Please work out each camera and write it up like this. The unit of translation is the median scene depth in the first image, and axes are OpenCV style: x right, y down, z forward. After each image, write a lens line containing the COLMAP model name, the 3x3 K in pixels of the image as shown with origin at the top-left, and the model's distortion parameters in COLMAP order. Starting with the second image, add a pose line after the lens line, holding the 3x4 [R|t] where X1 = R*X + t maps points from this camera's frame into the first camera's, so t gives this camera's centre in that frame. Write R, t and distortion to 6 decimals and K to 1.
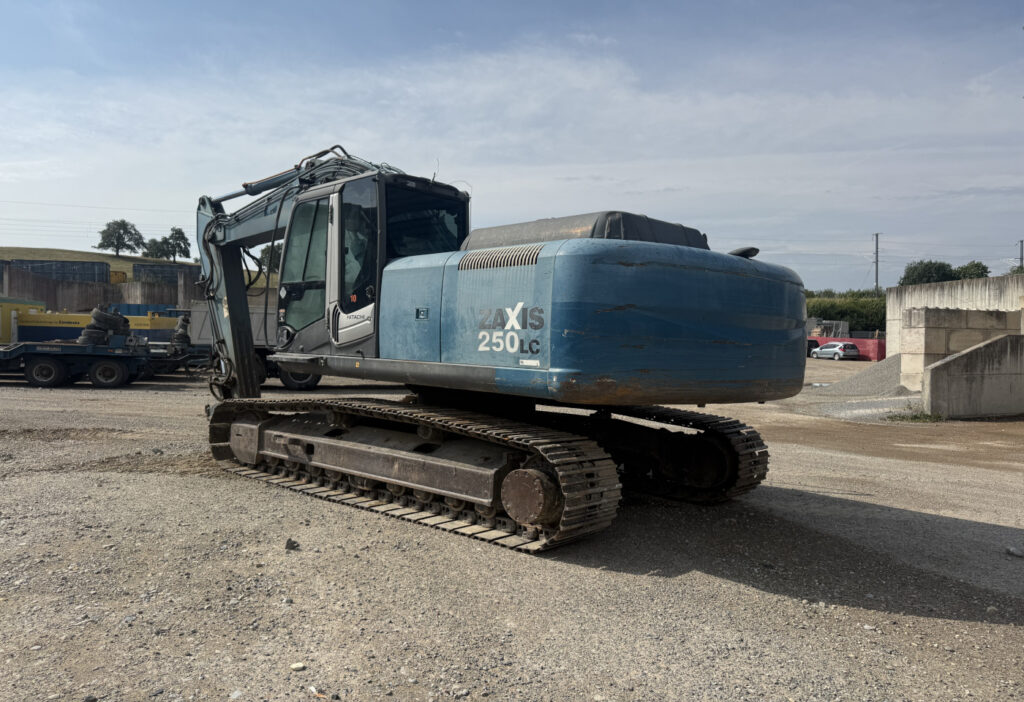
lens RADIAL K [[739.0, 0, 512.0], [0, 739.0, 351.0], [0, 0, 1]] dist [0.057207, -0.060685]
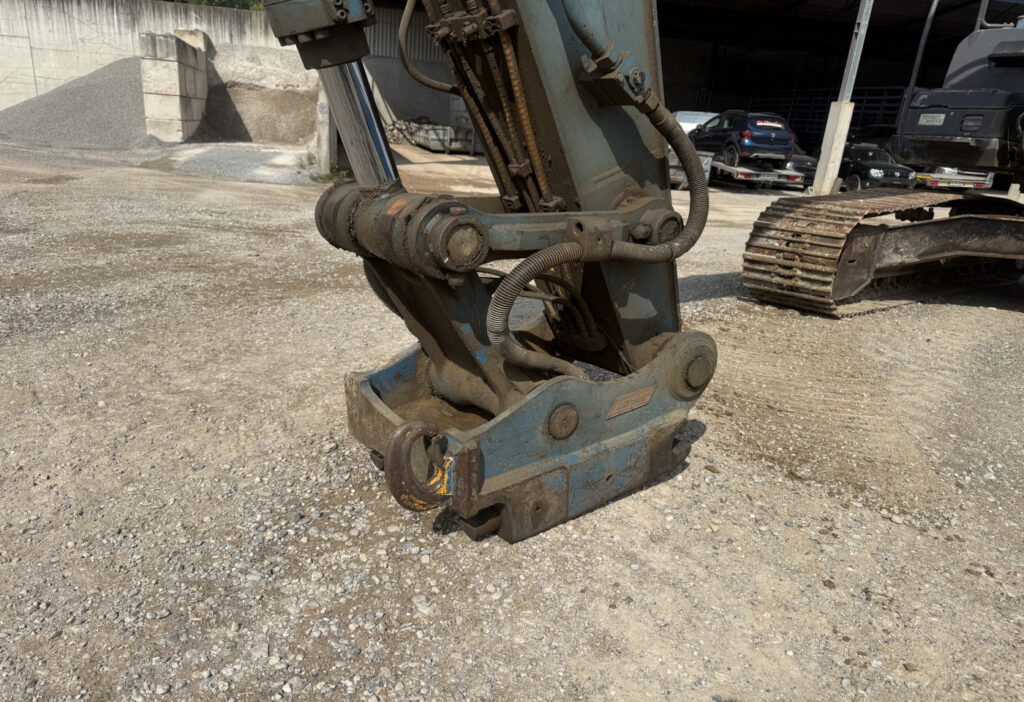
lens RADIAL K [[721.7, 0, 509.2], [0, 721.7, 394.0], [0, 0, 1]] dist [-0.002057, -0.001655]
pose [[0.087545, -0.341405, 0.935830, -0.968941], [-0.067859, 0.935211, 0.347527, 0.035429], [-0.993847, -0.093929, 0.058706, 1.856333]]
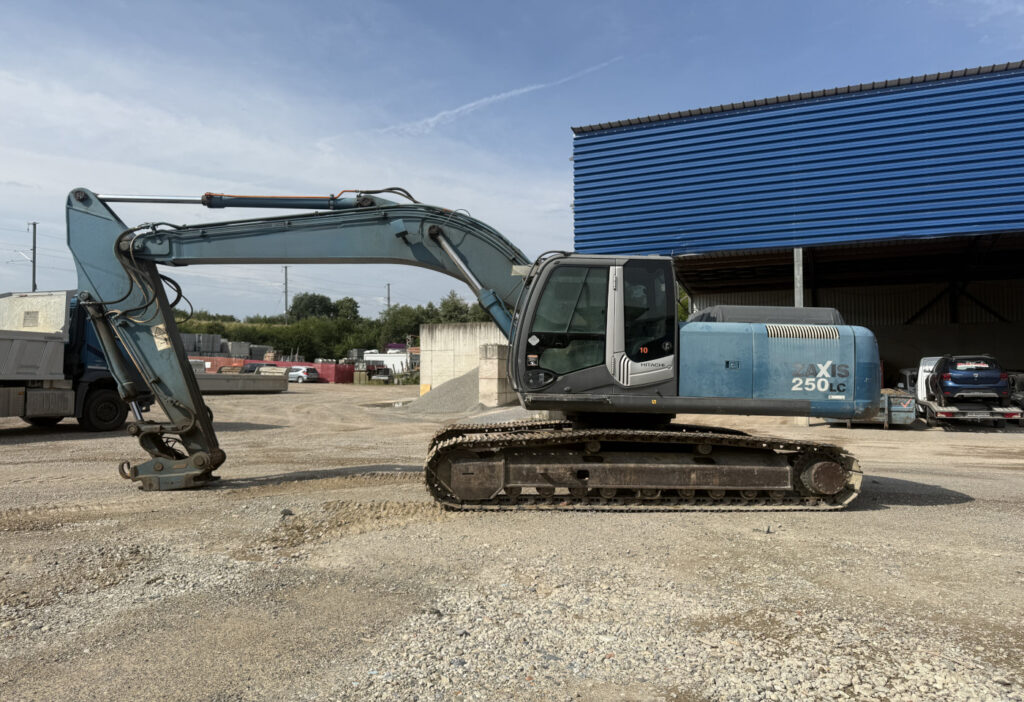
lens RADIAL K [[739.0, 0, 512.0], [0, 739.0, 351.0], [0, 0, 1]] dist [0.057207, -0.060685]
pose [[0.672954, 0.014726, 0.739538, -1.361932], [0.006175, 0.999655, -0.025524, -0.039544], [-0.739659, 0.021743, 0.672631, 0.317147]]
